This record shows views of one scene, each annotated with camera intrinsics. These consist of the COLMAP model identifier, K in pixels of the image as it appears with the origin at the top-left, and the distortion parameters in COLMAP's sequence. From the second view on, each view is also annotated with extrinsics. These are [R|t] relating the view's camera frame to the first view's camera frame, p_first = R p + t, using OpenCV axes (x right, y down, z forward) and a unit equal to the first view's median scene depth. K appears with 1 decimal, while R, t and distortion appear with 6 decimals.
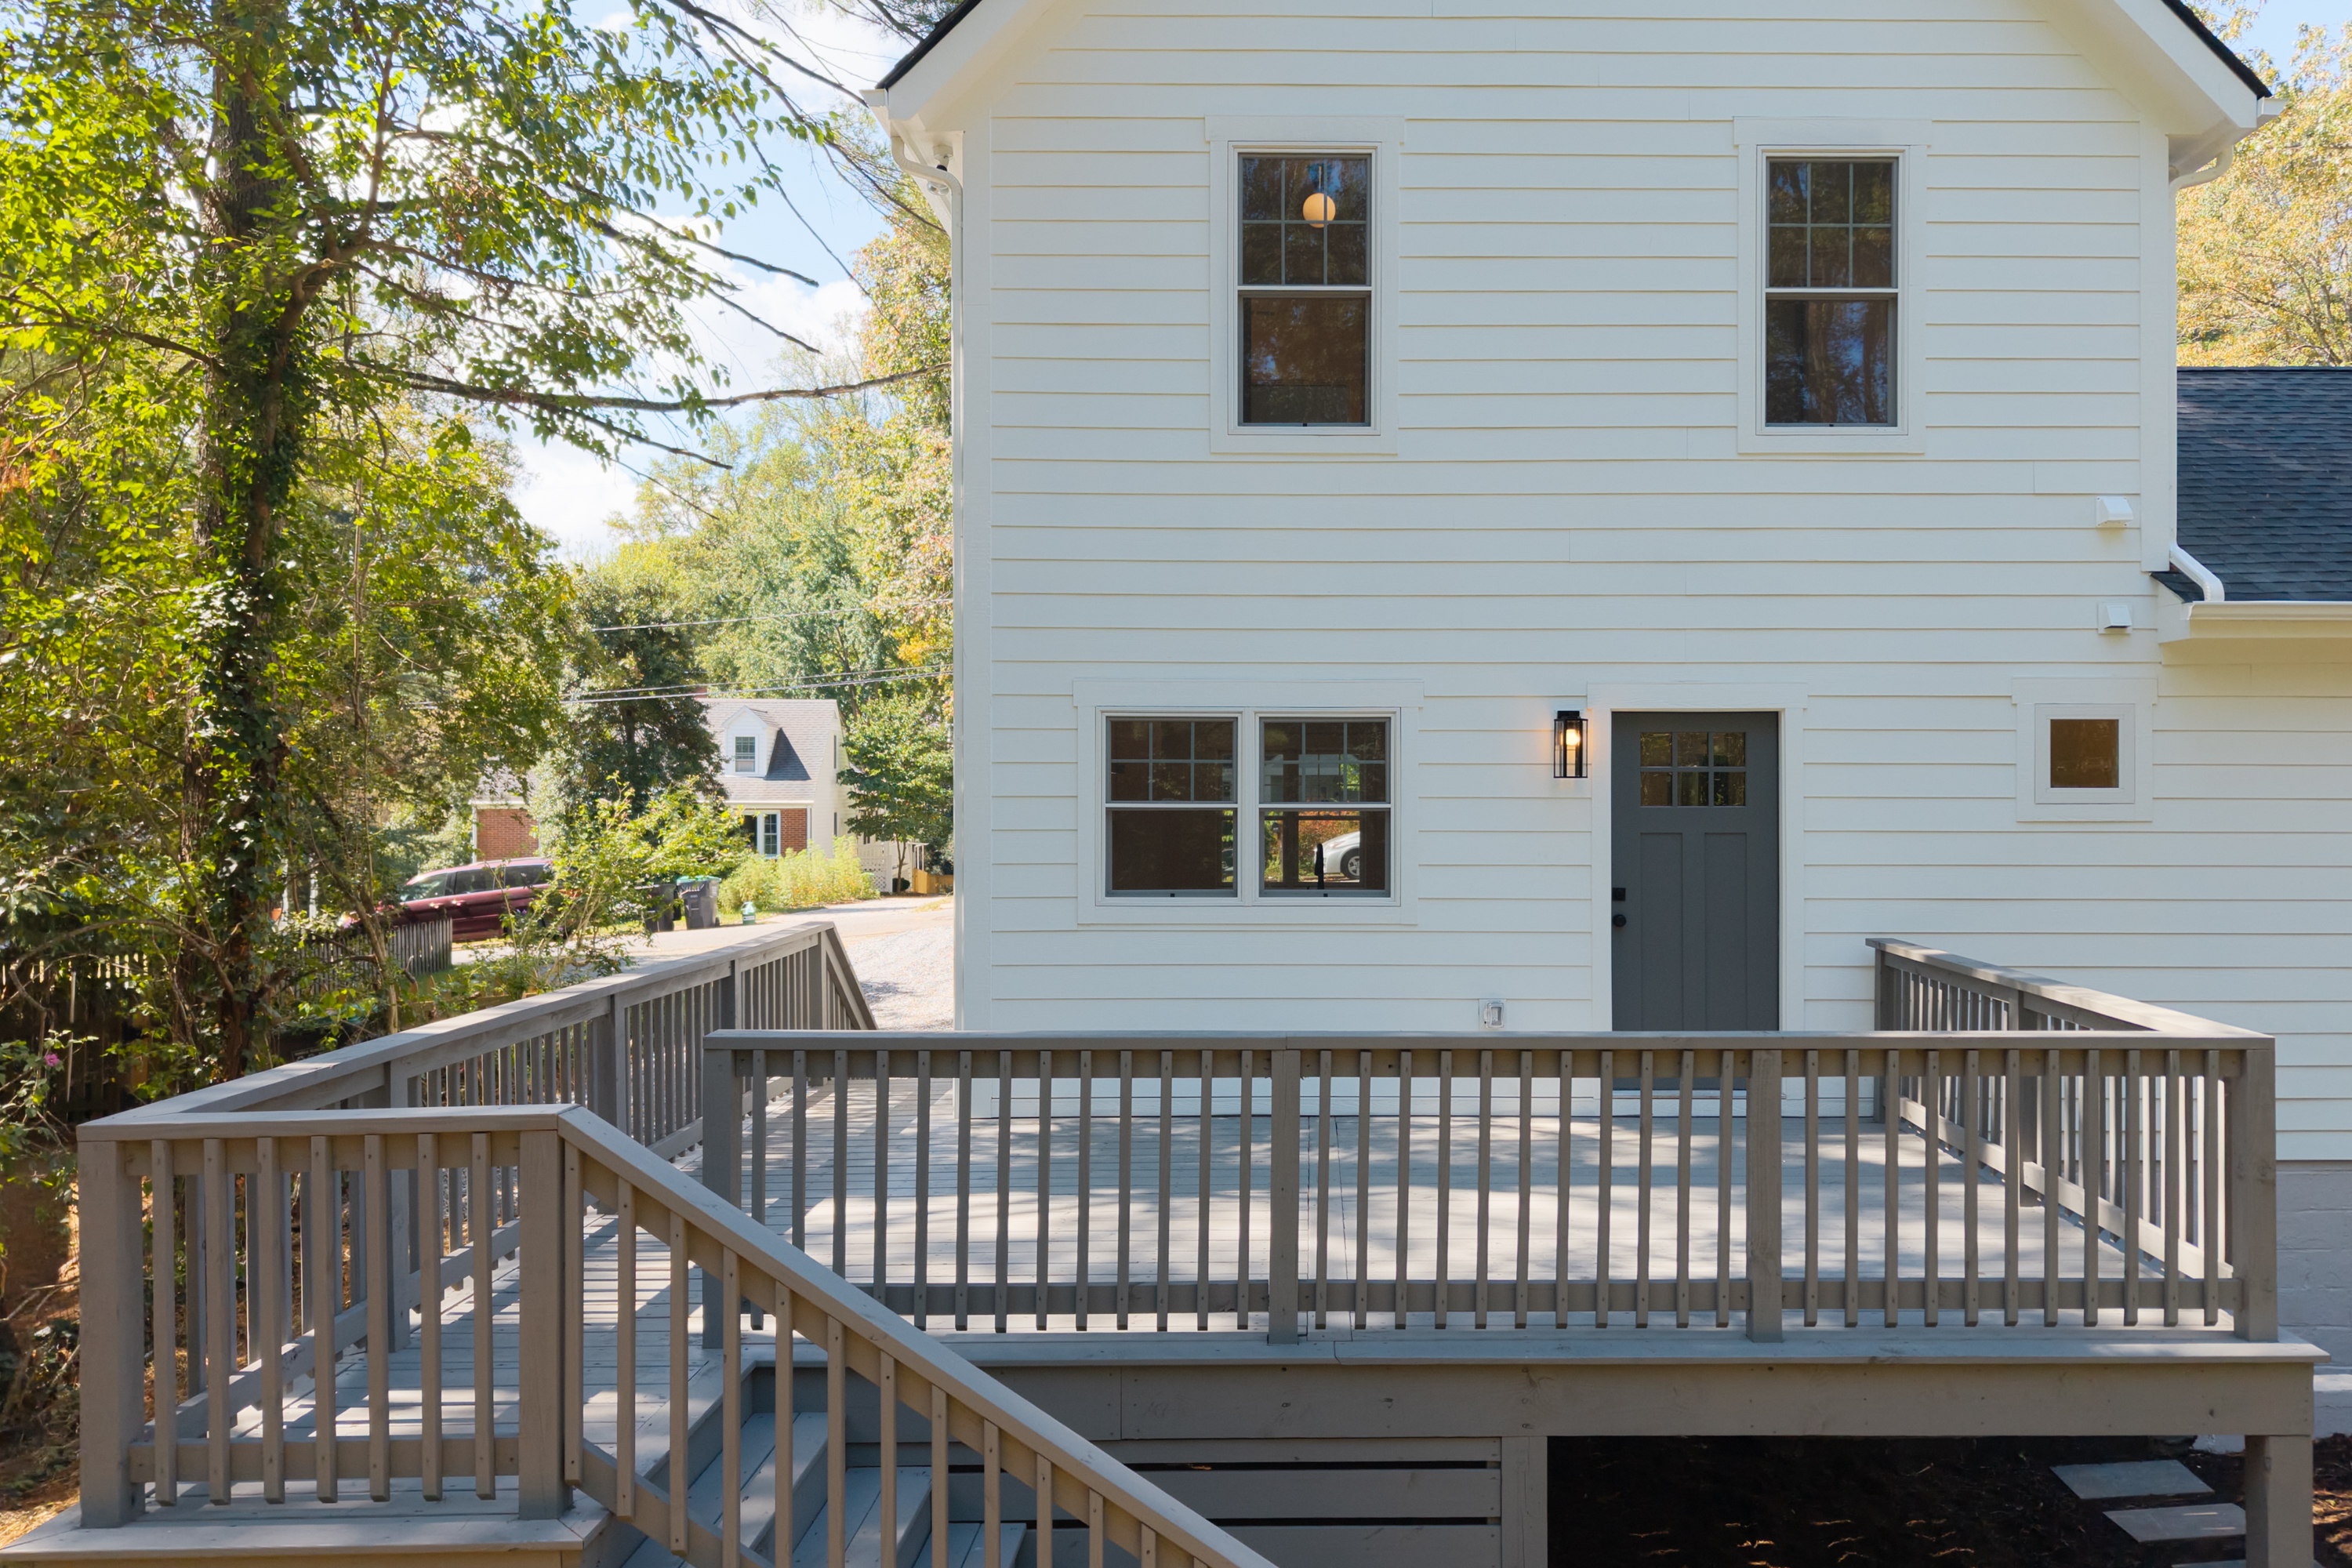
lens RADIAL K [[2086.4, 0, 1292.8], [0, 2086.4, 763.0], [0, 0, 1]] dist [0.029439, -0.051670]
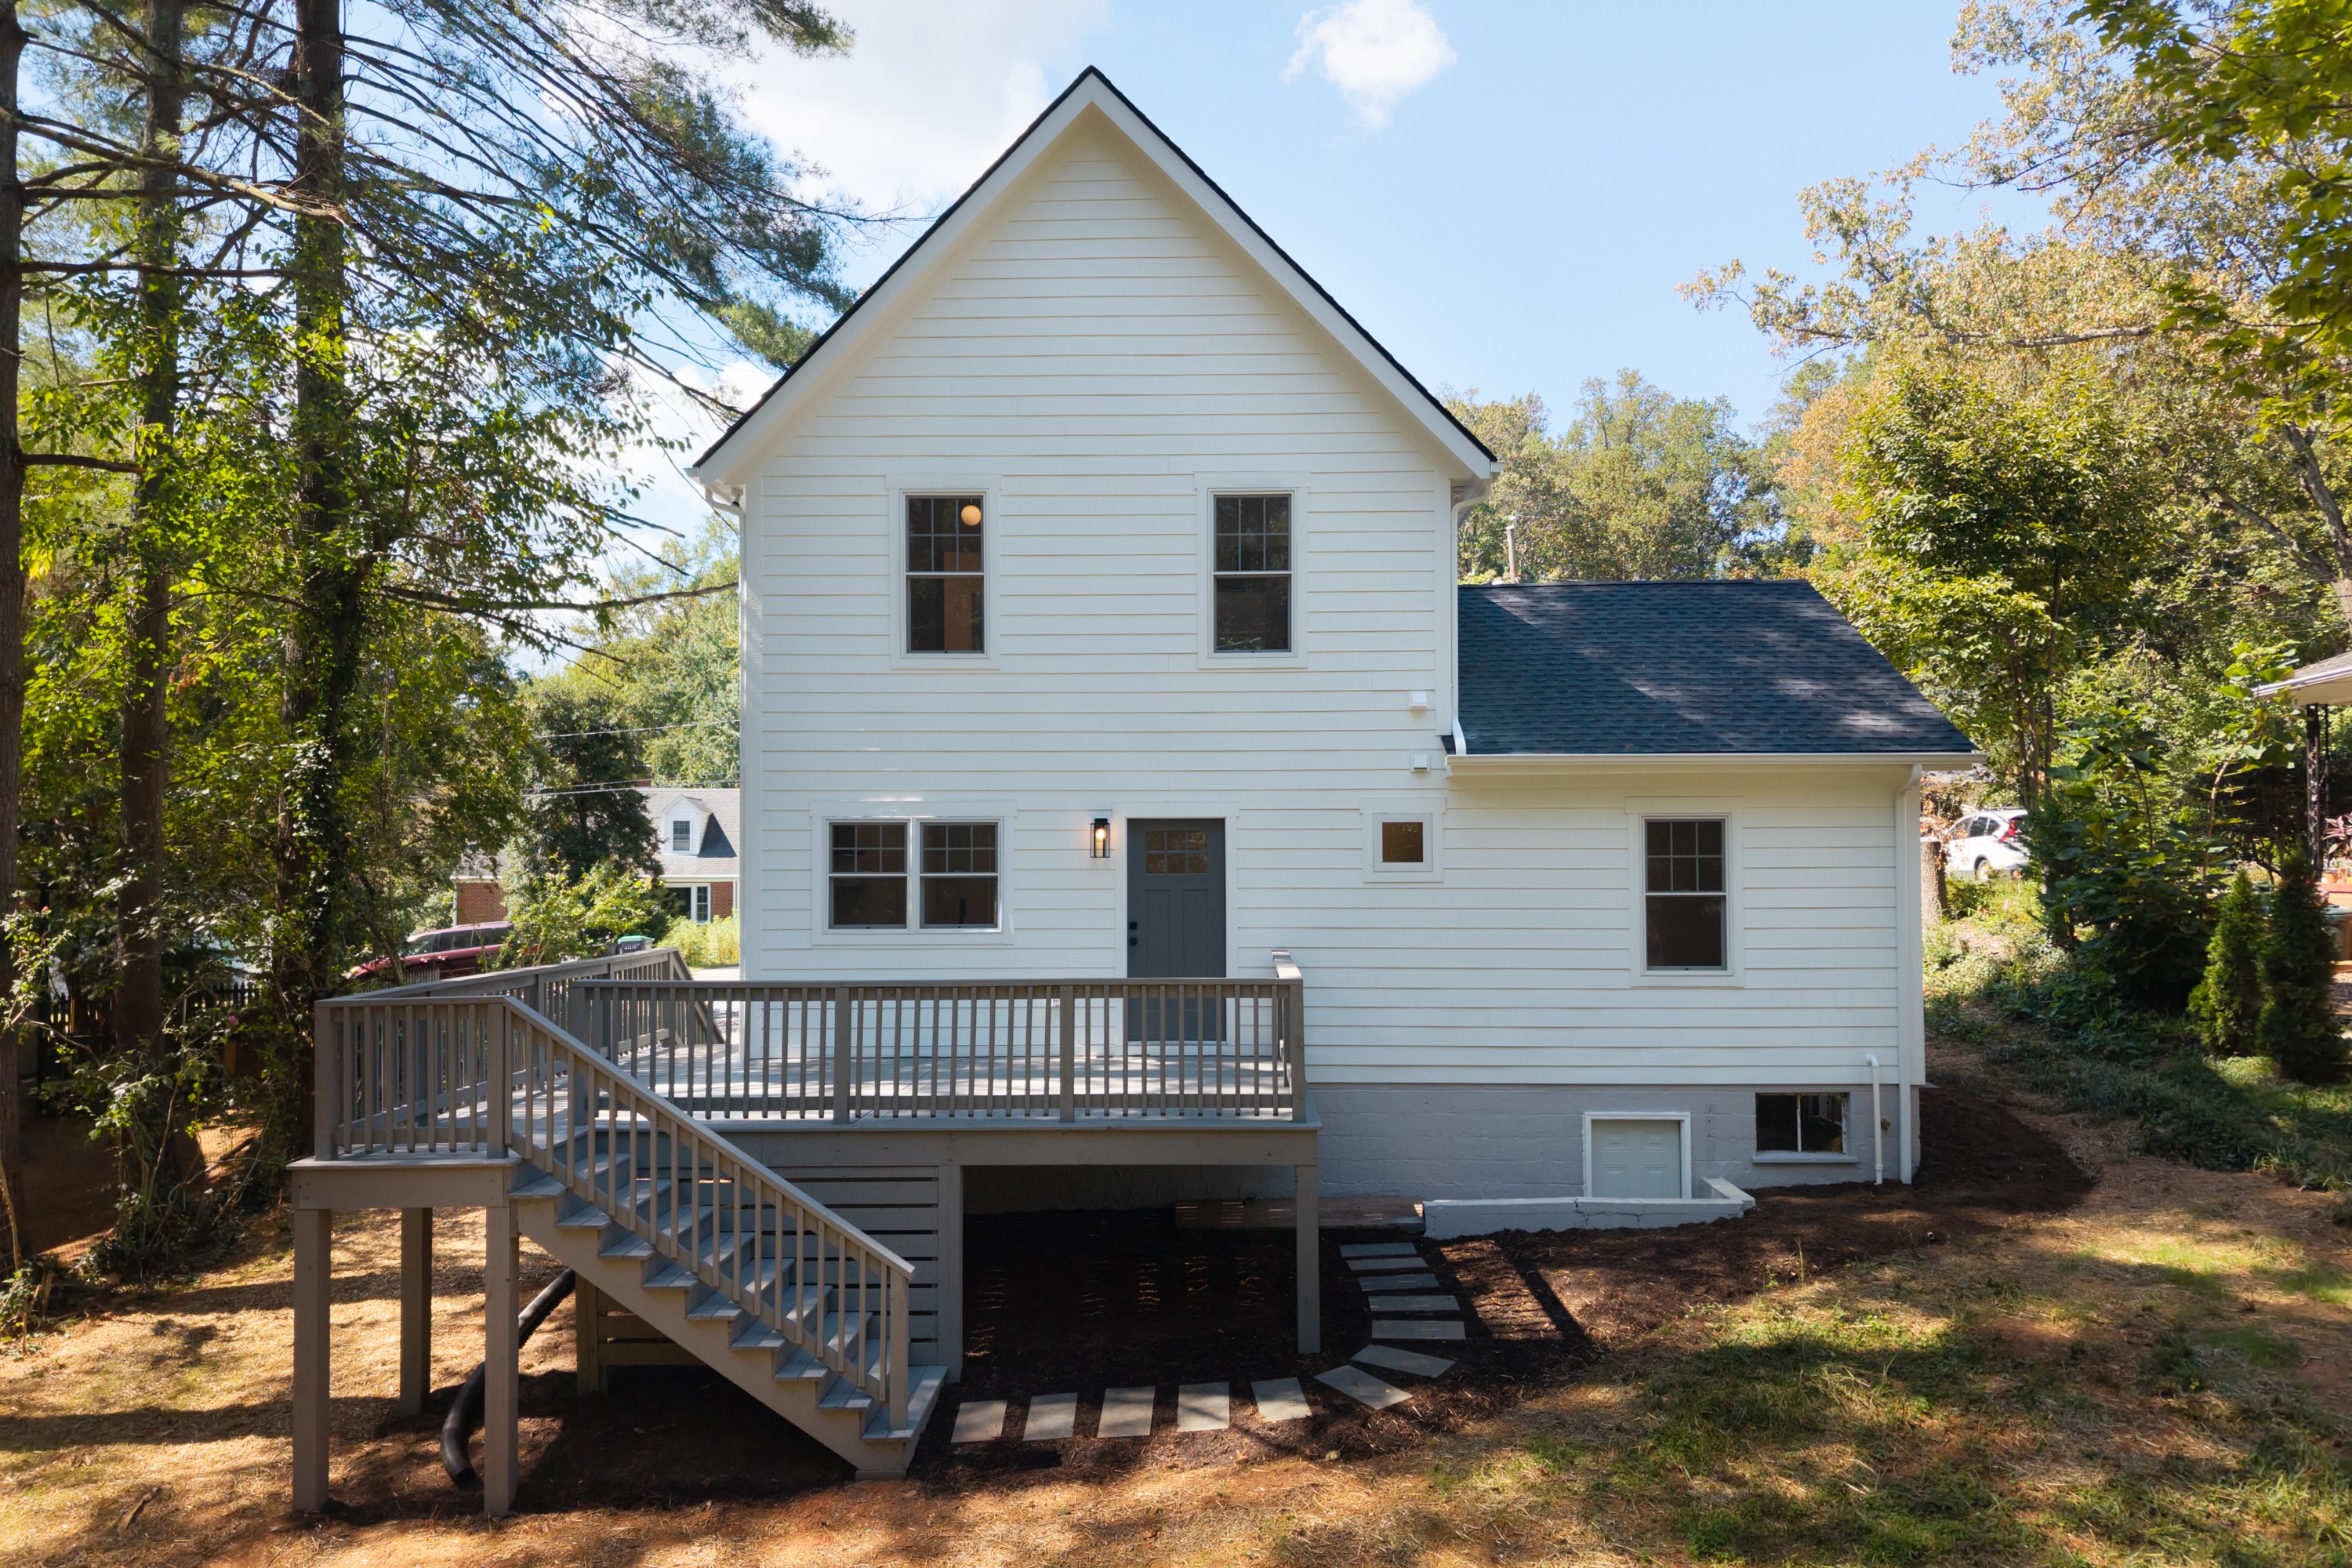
lens RADIAL K [[2086.4, 0, 1194.9], [0, 2086.4, 787.6], [0, 0, 1]] dist [0.029439, -0.051670]
pose [[0.999533, -0.004062, -0.030288, 0.259405], [0.003347, 0.999715, -0.023624, -0.009635], [0.030375, 0.023511, 0.999262, -0.696424]]
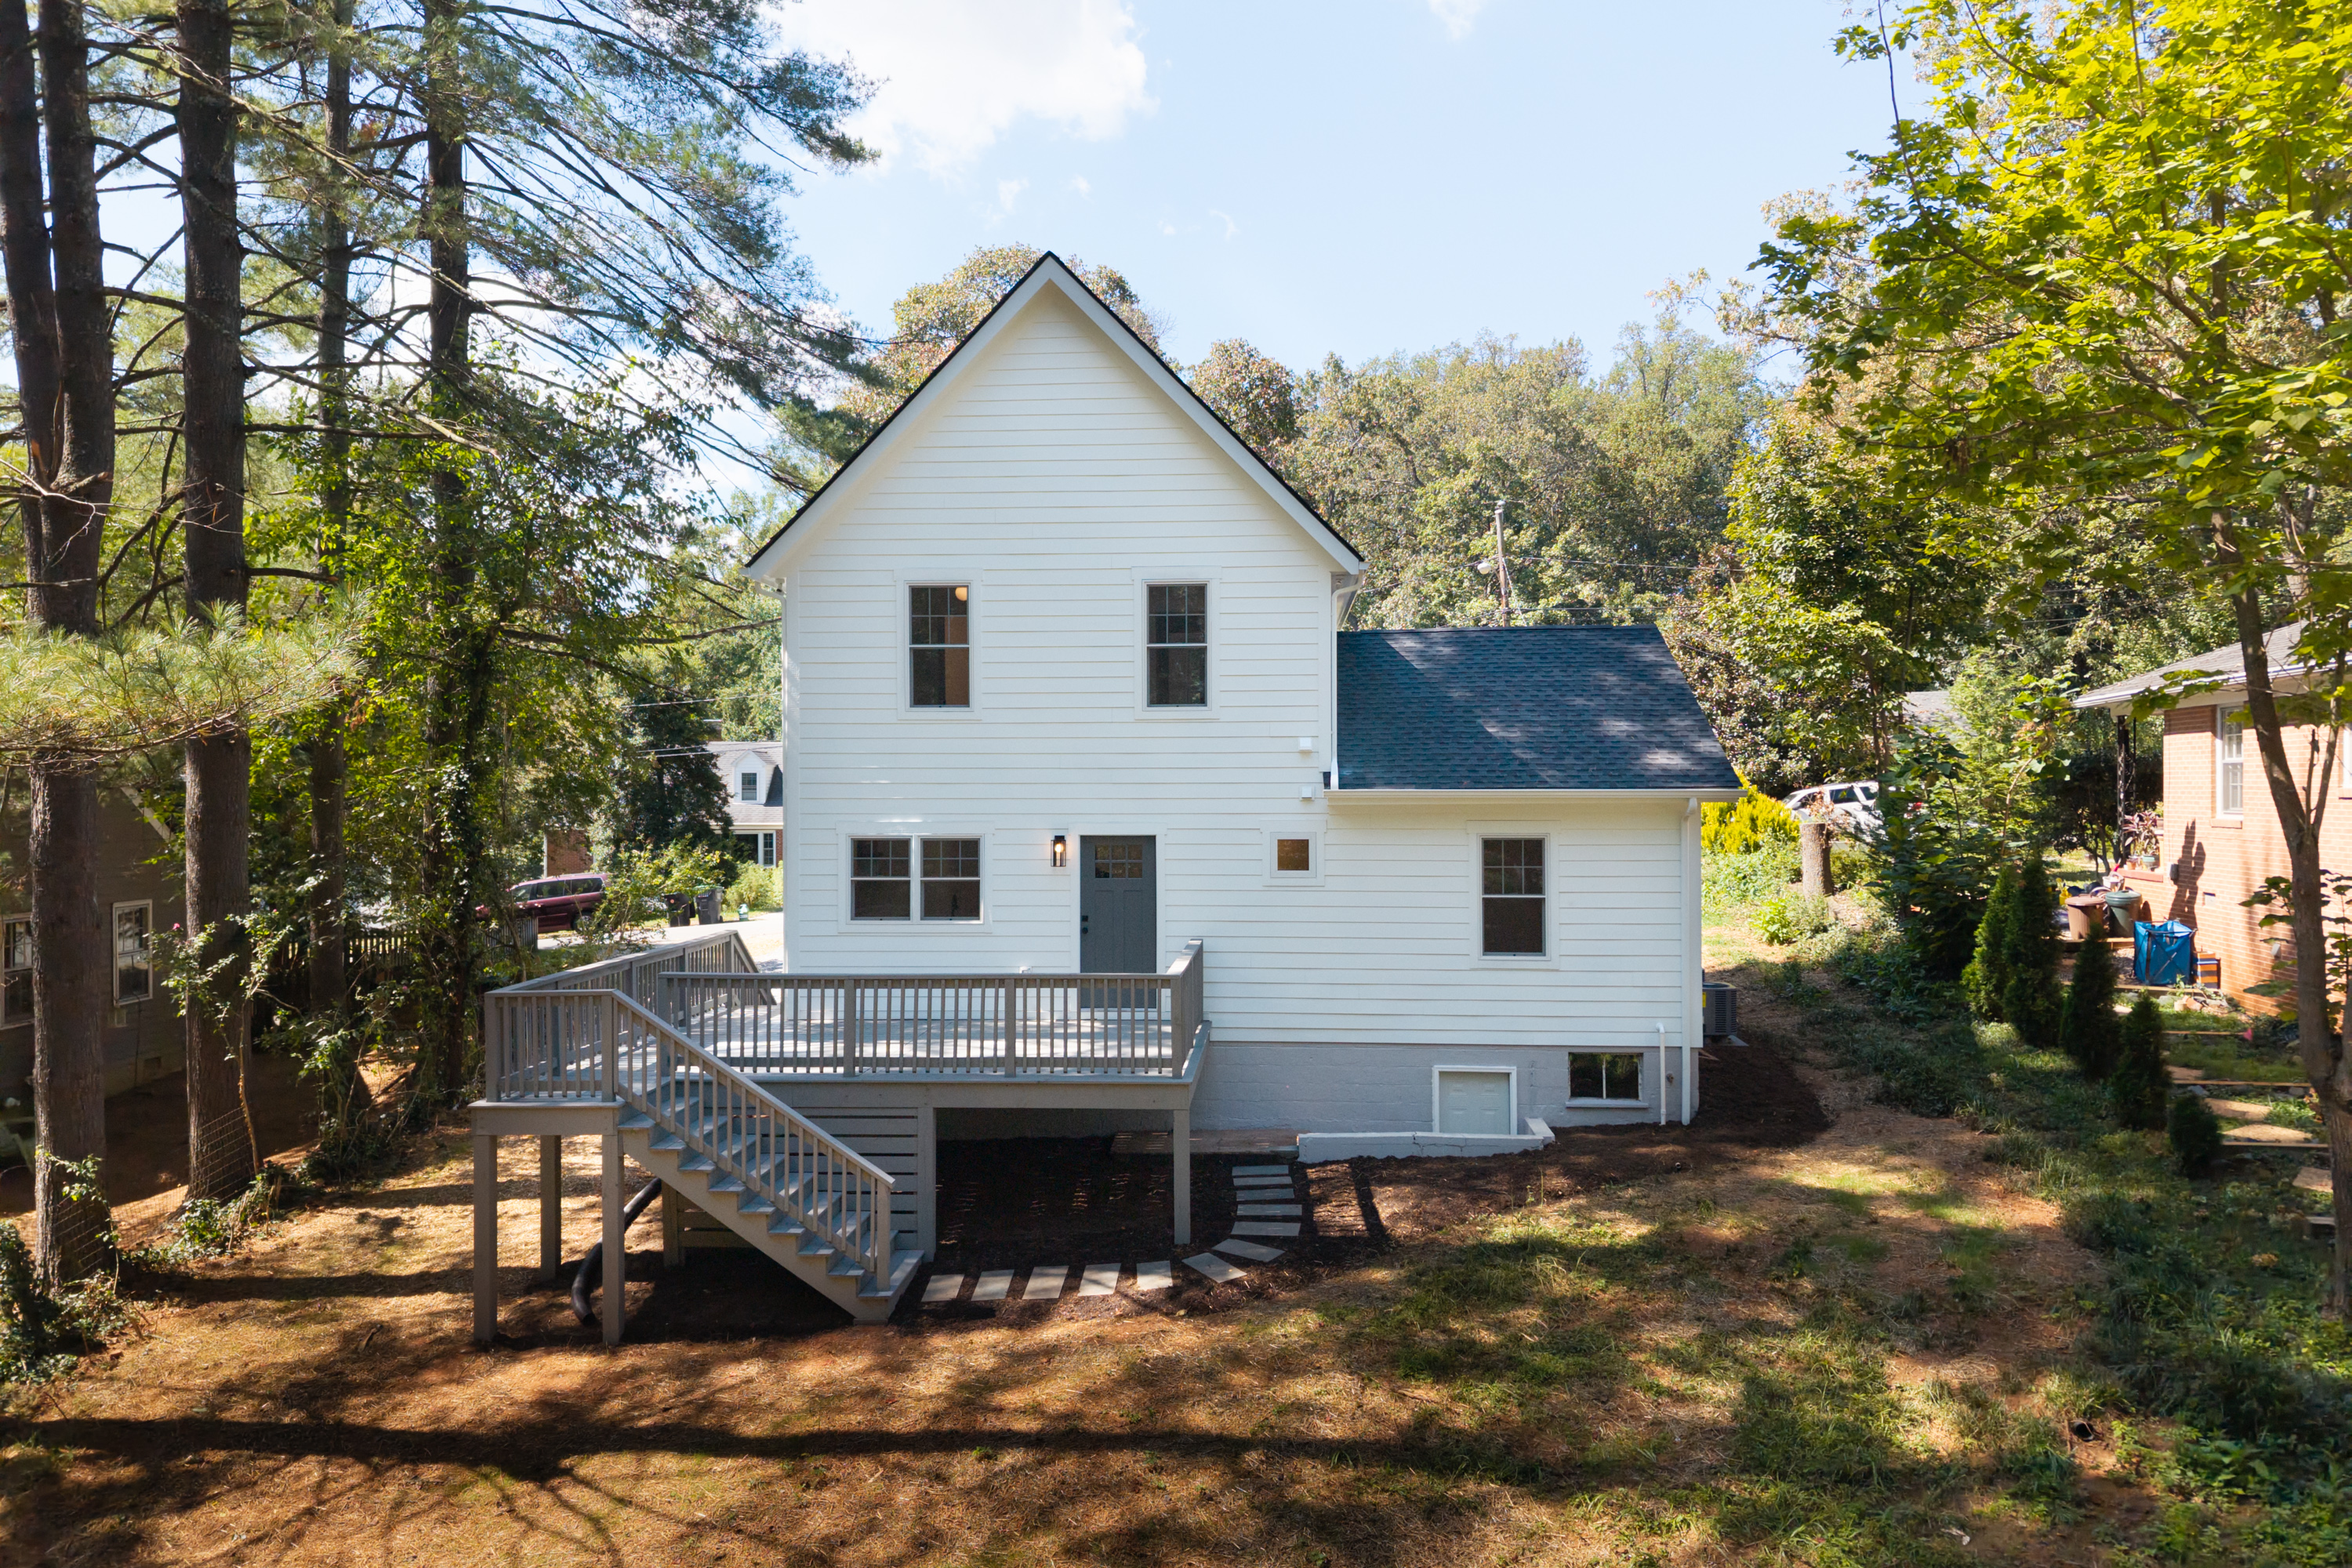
lens RADIAL K [[2086.4, 0, 1158.6], [0, 2086.4, 769.9], [0, 0, 1]] dist [0.029439, -0.051670]
pose [[0.996877, -0.001111, -0.078957, 0.407620], [0.001655, 0.999975, 0.006828, -0.108447], [0.078948, -0.006937, 0.996855, -1.174795]]
